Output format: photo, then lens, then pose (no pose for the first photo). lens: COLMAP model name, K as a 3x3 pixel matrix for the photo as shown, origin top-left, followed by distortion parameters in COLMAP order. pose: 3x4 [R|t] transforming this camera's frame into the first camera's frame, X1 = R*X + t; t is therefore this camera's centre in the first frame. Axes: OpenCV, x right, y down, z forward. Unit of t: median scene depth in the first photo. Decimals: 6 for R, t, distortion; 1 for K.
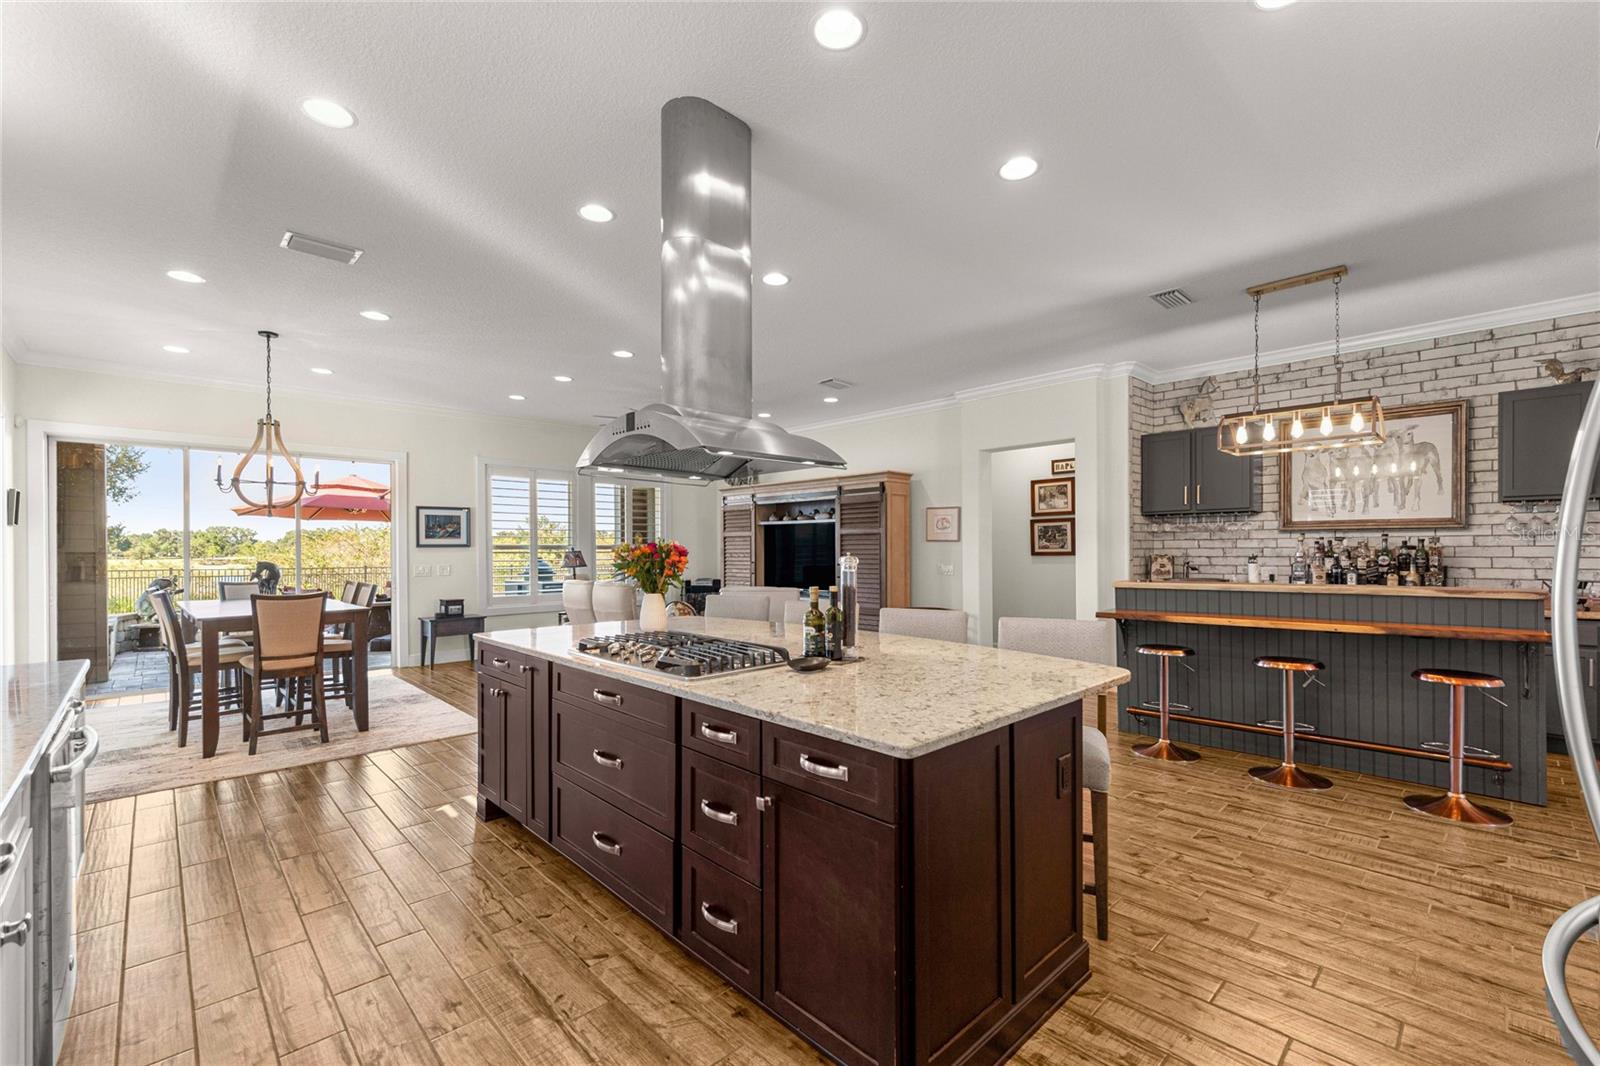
lens RADIAL K [[680.0, 0, 797.0], [0, 680.0, 550.0], [0, 0, 1]] dist [-0.000286, 0.000158]
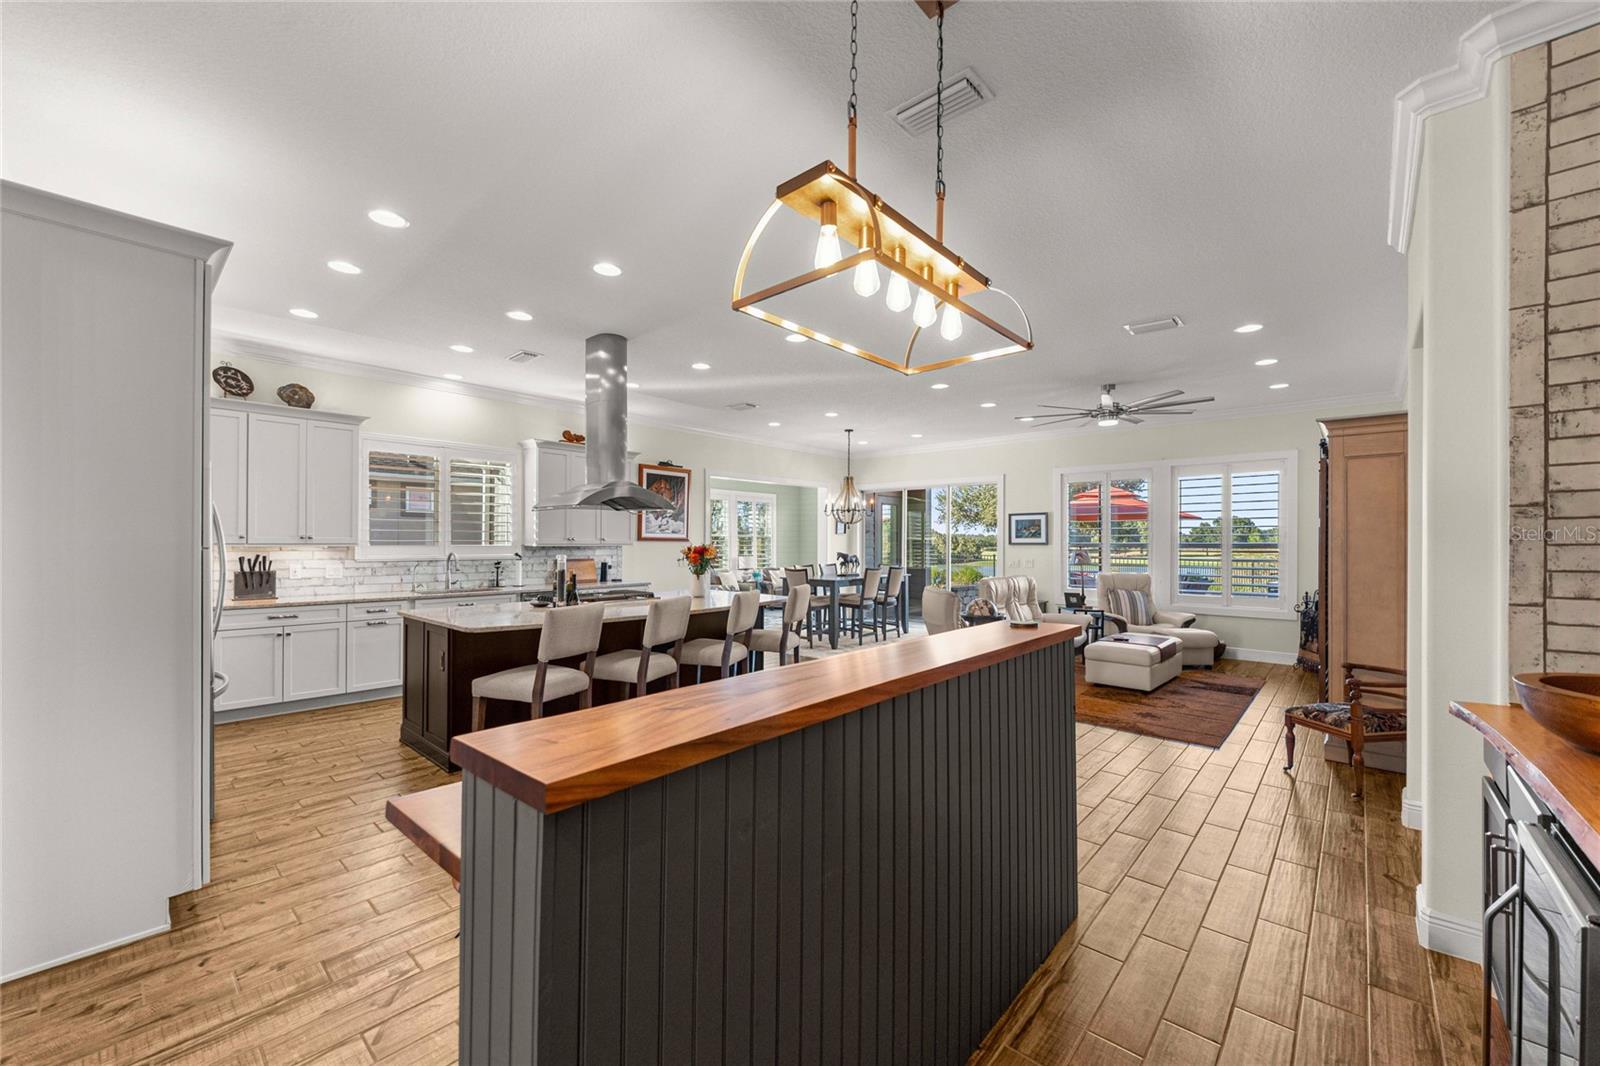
lens RADIAL K [[624.0, 0, 800.4], [0, 624.0, 540.6], [0, 0, 1]] dist [-0.000922, -0.000615]
pose [[0.081955, 0.001194, -0.996635, 0.588414], [-0.006796, 0.999977, 0.000640, -0.010477], [0.996613, 0.006721, 0.081961, 0.477563]]
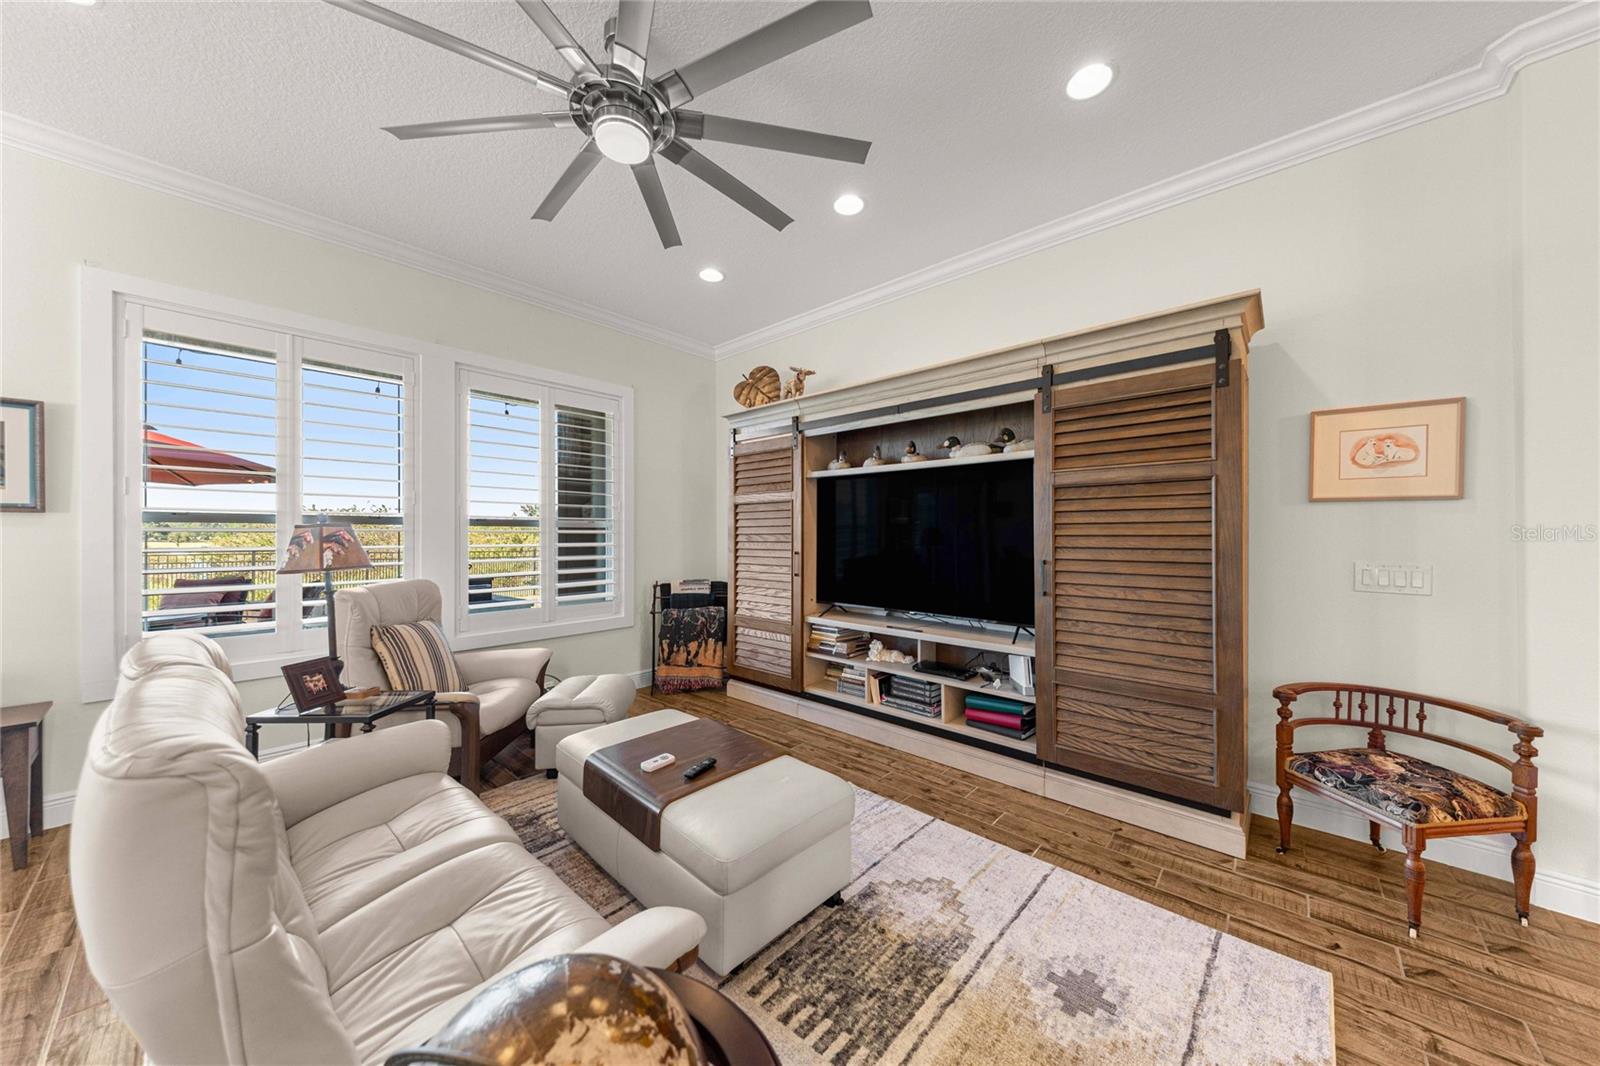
lens RADIAL K [[553.9, 0, 801.4], [0, 553.9, 532.7], [0, 0, 1]] dist [0.000869, 0.000019]
pose [[0.997569, 0.003890, 0.069571, -0.103739], [-0.003747, 0.999991, -0.002181, 0.005337], [-0.069579, 0.001915, 0.997575, 0.685607]]
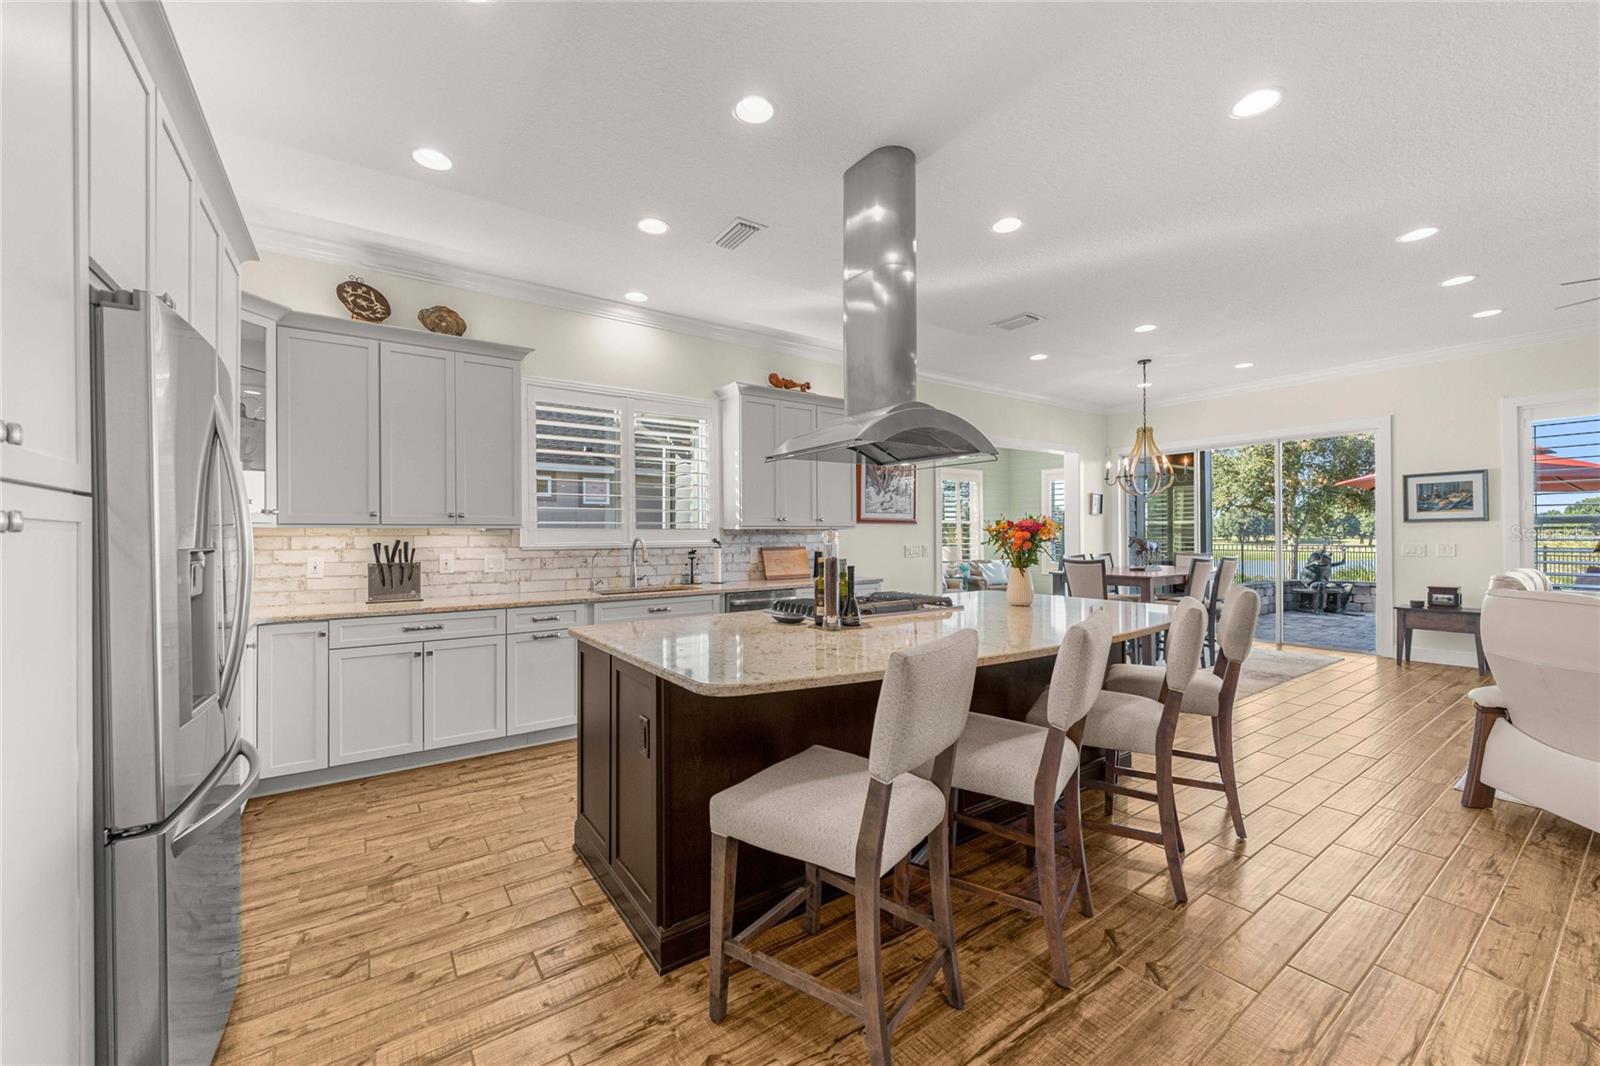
lens RADIAL K [[624.0, 0, 803.2], [0, 624.0, 534.9], [0, 0, 1]] dist [-0.000922, -0.000615]
pose [[-0.144202, 0.002442, -0.989545, 0.323972], [0.006338, 0.999979, 0.001544, 0.005412], [0.989528, -0.006049, -0.144214, 0.342167]]
